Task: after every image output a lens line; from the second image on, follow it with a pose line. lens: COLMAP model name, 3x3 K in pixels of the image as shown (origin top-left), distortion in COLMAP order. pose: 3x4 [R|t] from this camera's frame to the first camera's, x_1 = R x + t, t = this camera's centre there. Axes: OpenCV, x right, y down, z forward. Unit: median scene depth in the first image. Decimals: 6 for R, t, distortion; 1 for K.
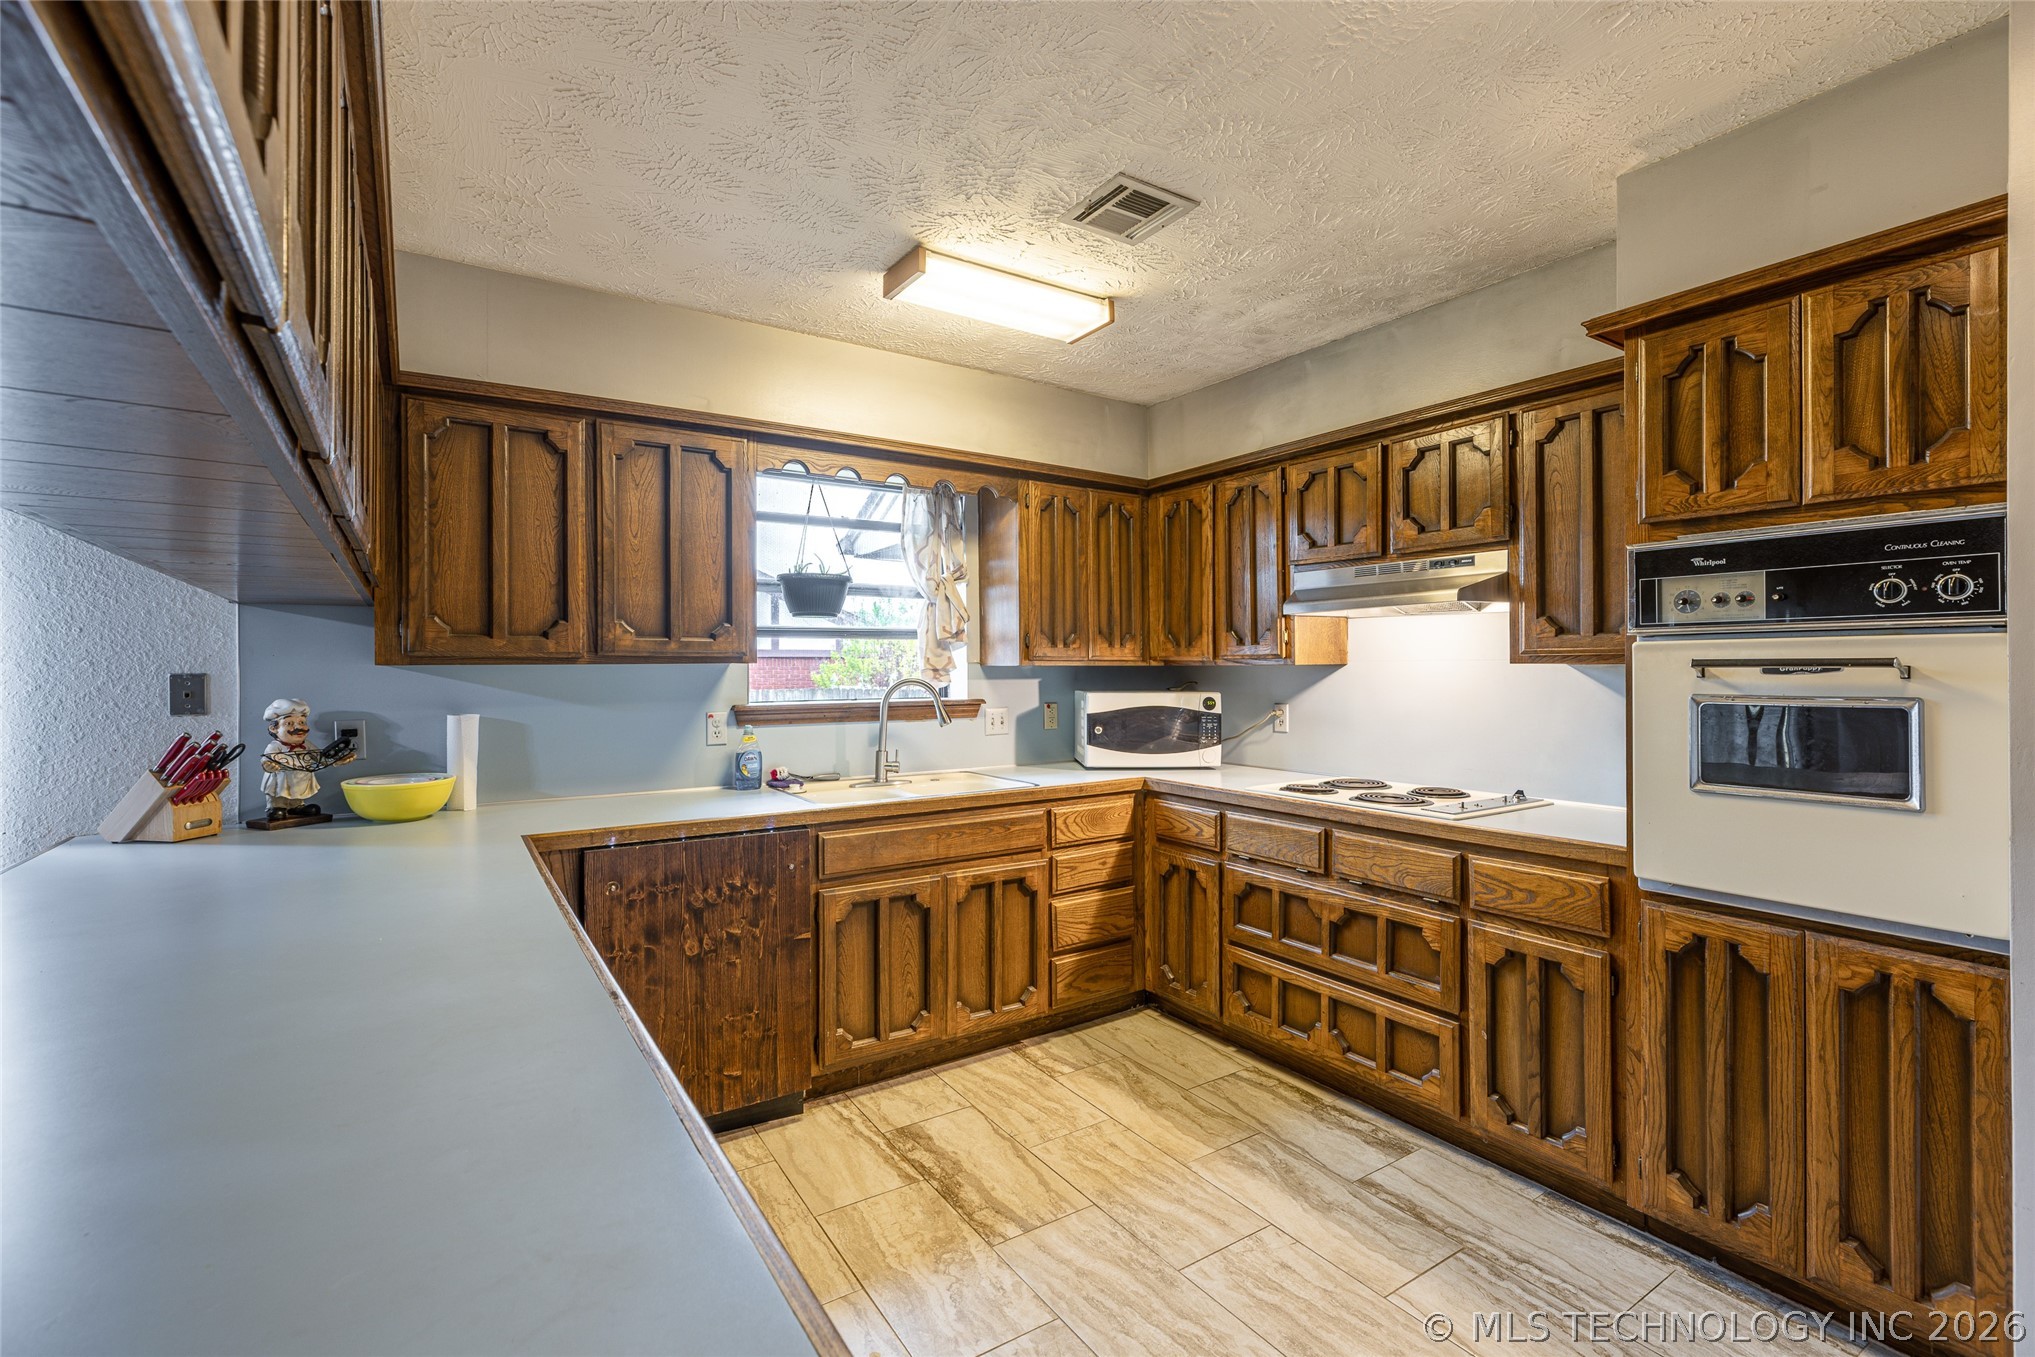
lens RADIAL K [[903.3, 0, 1021.1], [0, 903.3, 671.4], [0, 0, 1]] dist [0.003369, 0.000047]
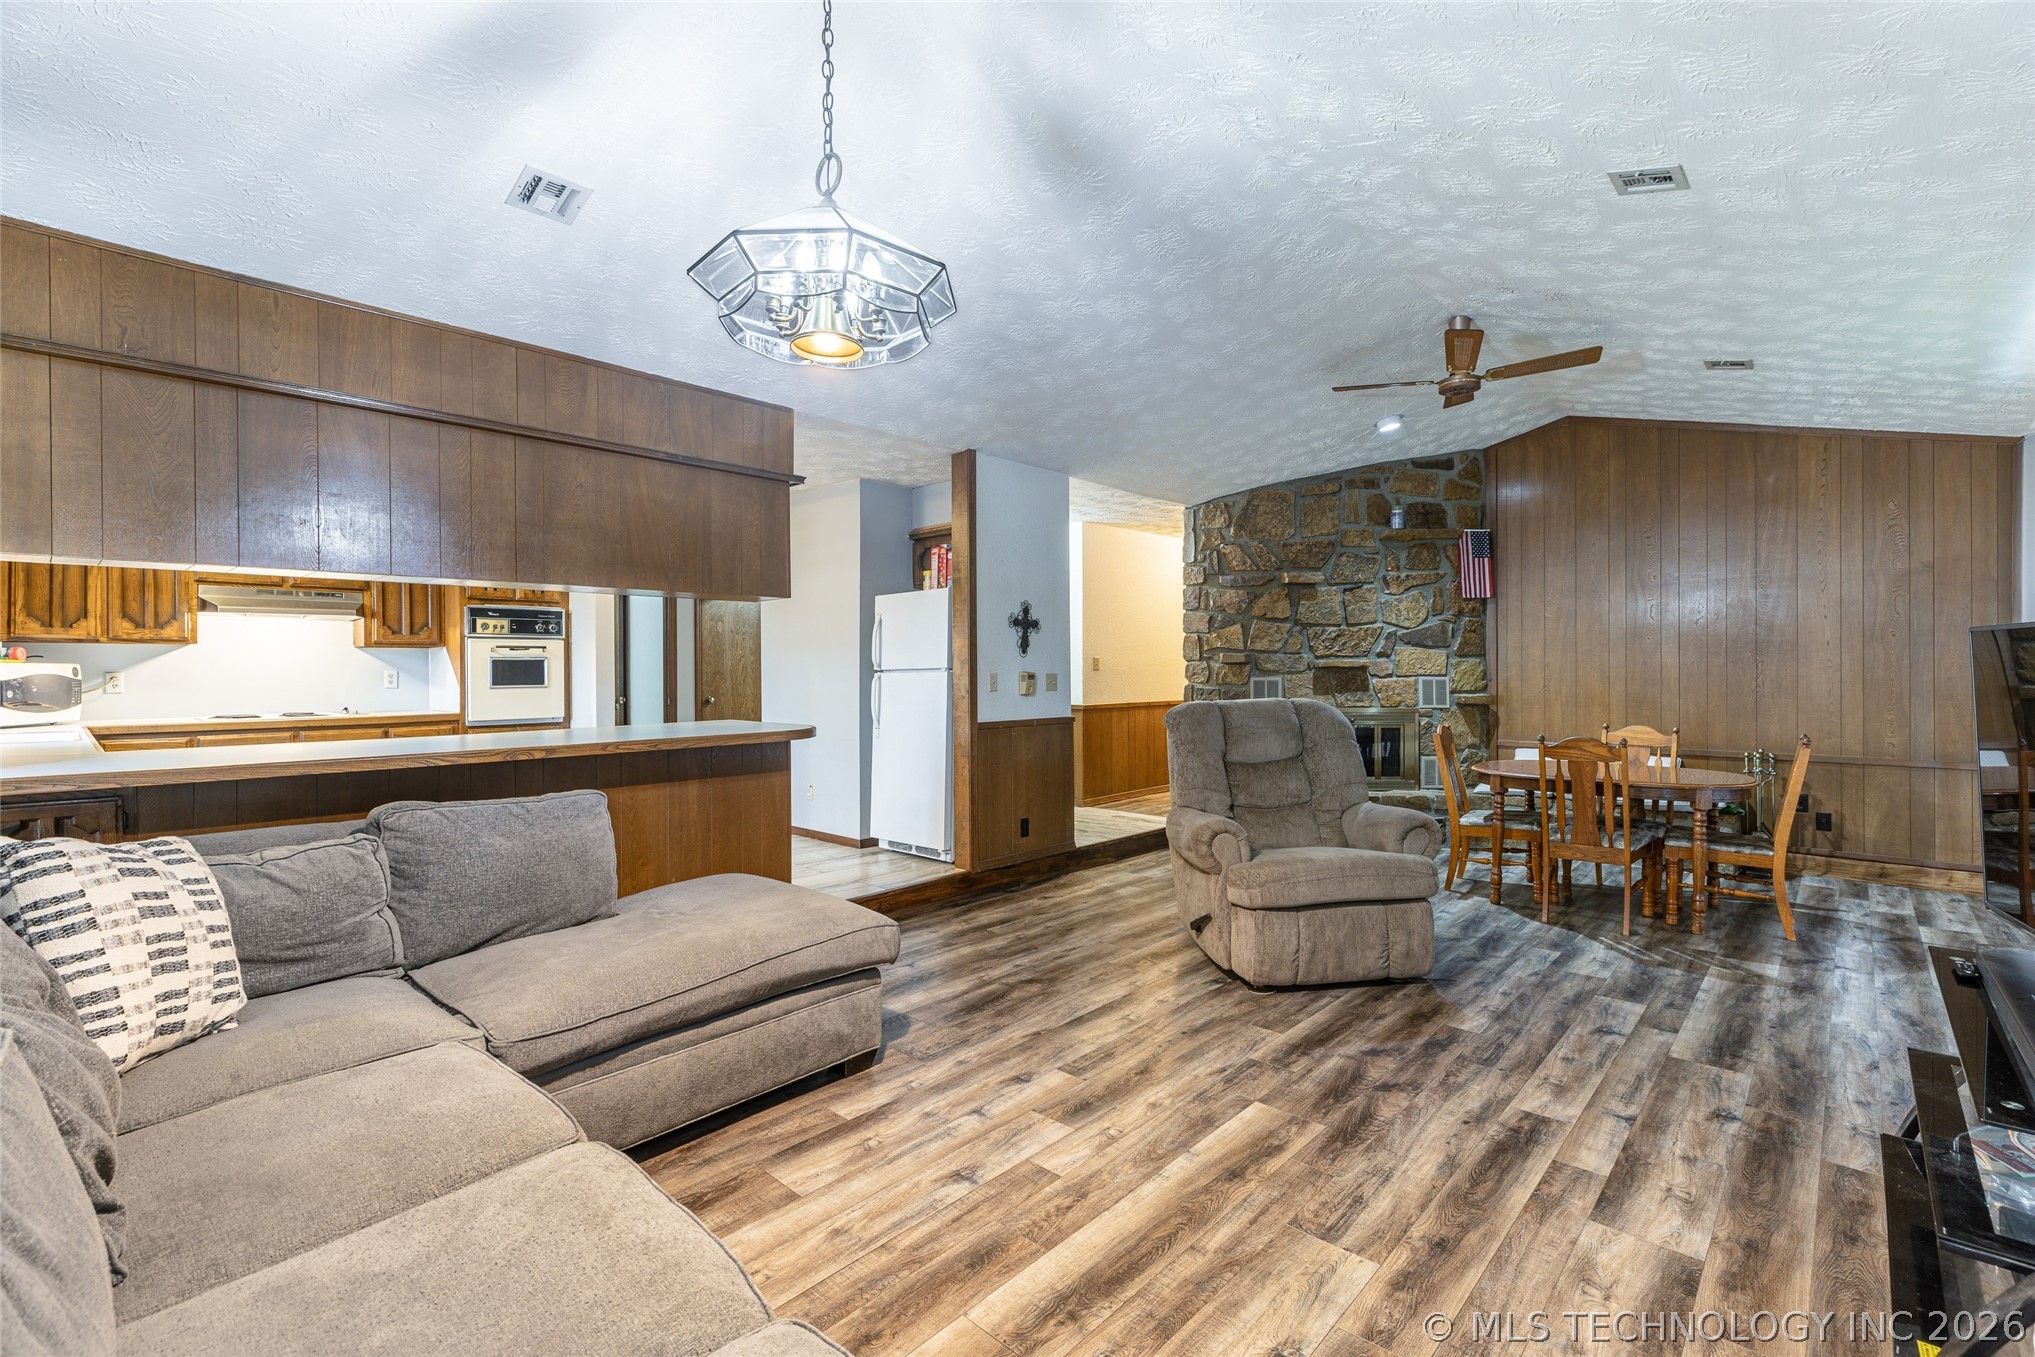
lens RADIAL K [[903.3, 0, 1015.9], [0, 903.3, 669.5], [0, 0, 1]] dist [0.003369, 0.000047]
pose [[-0.233567, 0.004034, 0.972332, -1.753559], [0.006722, 0.999974, -0.002534, 0.058198], [-0.972317, 0.005945, -0.233588, -0.007650]]
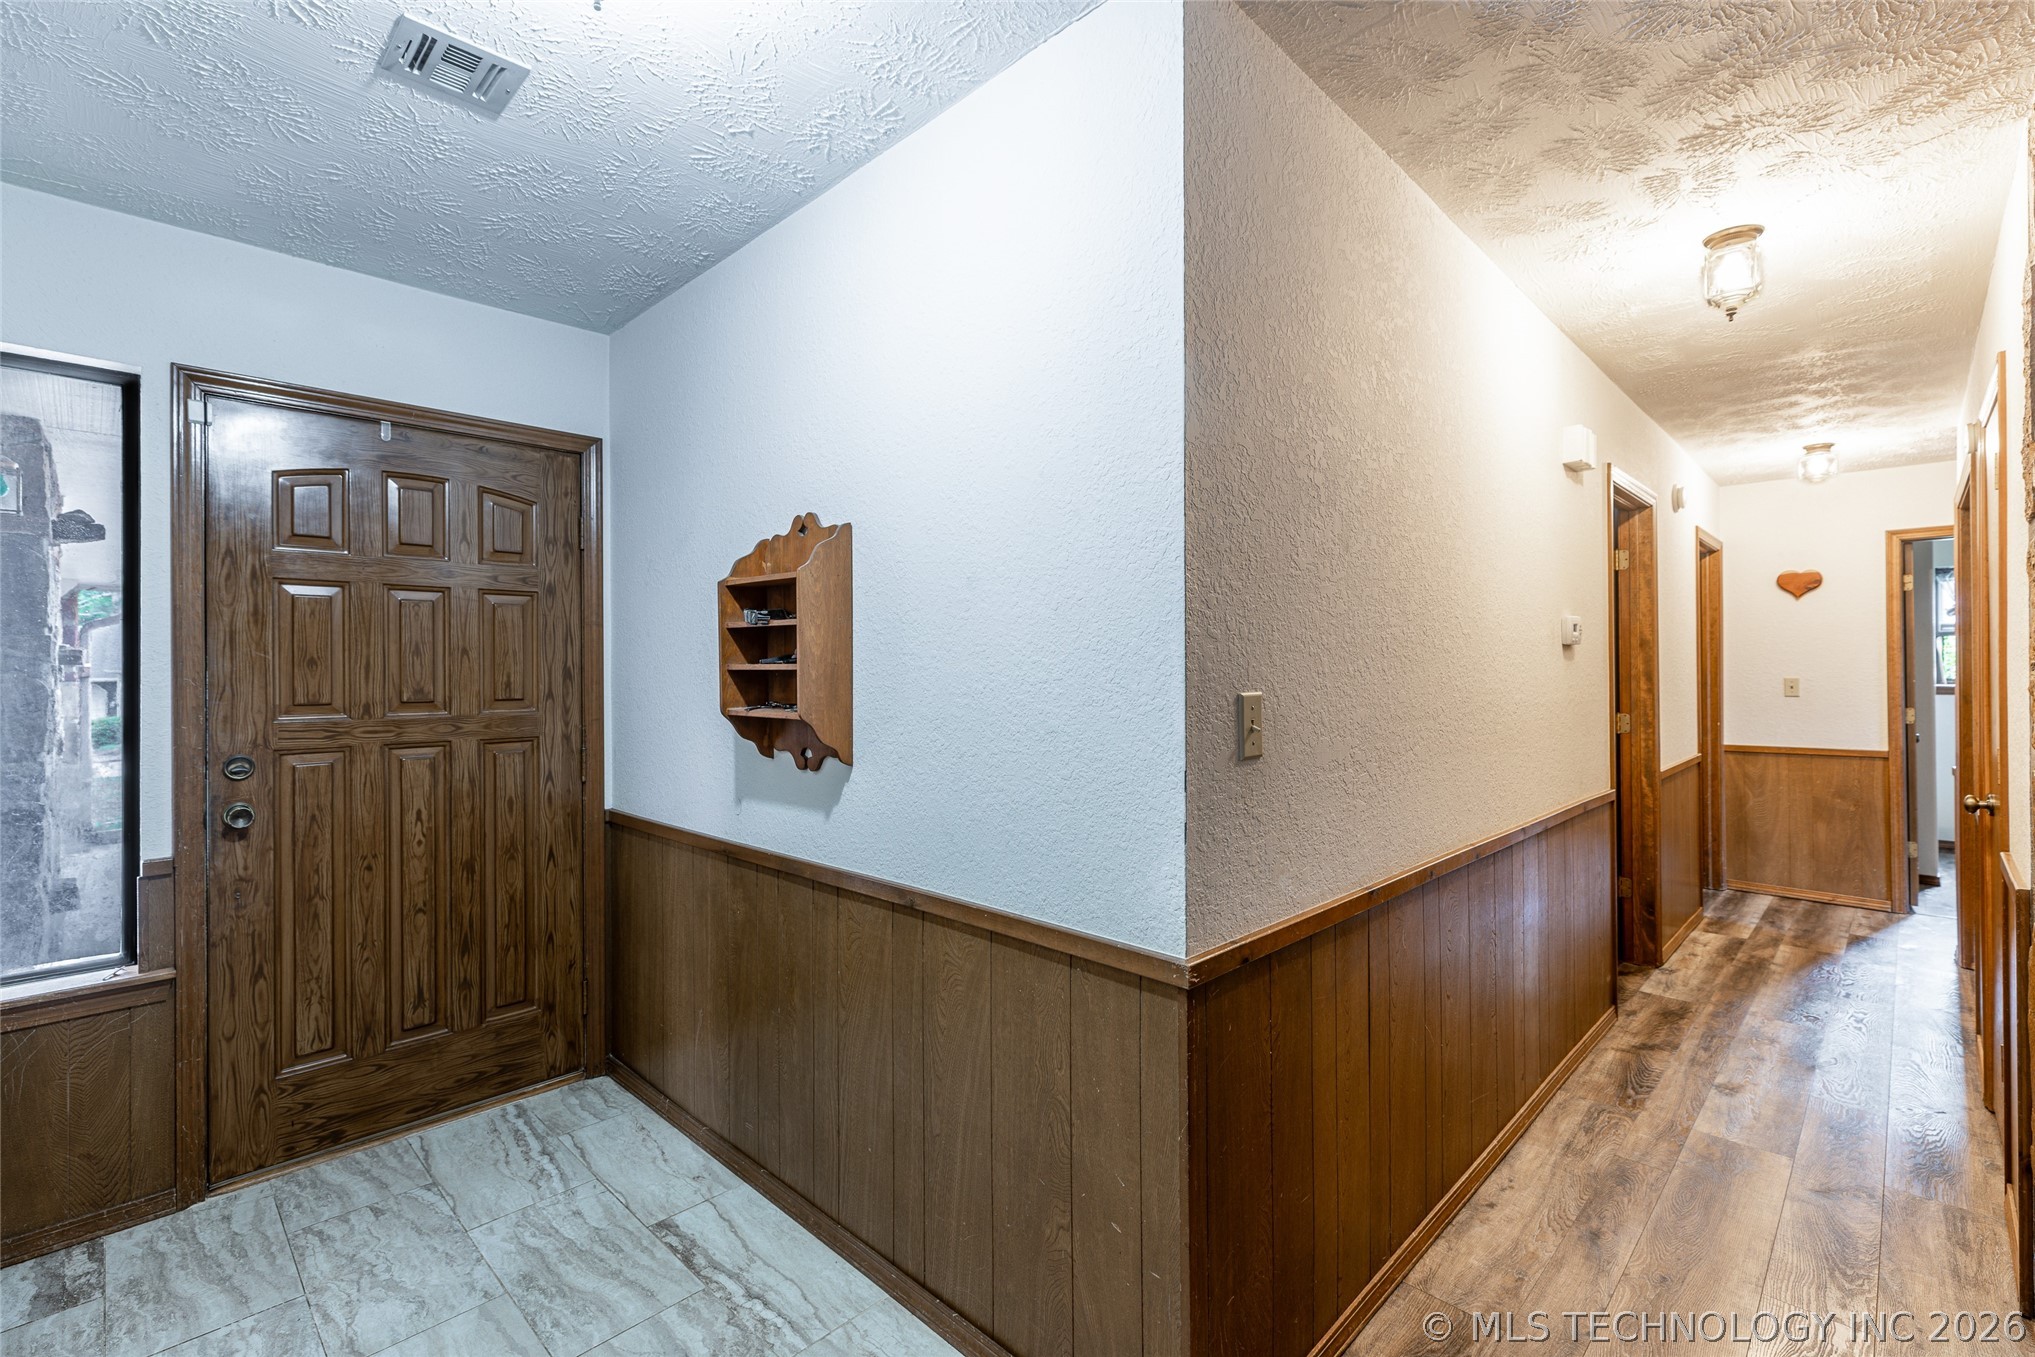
lens RADIAL K [[903.3, 0, 1020.7], [0, 903.3, 669.6], [0, 0, 1]] dist [0.003369, 0.000047]
pose [[-0.205438, 0.004700, 0.978659, 0.364487], [0.007394, 0.999967, -0.003251, 0.002130], [-0.978642, 0.006568, -0.205466, -0.646377]]
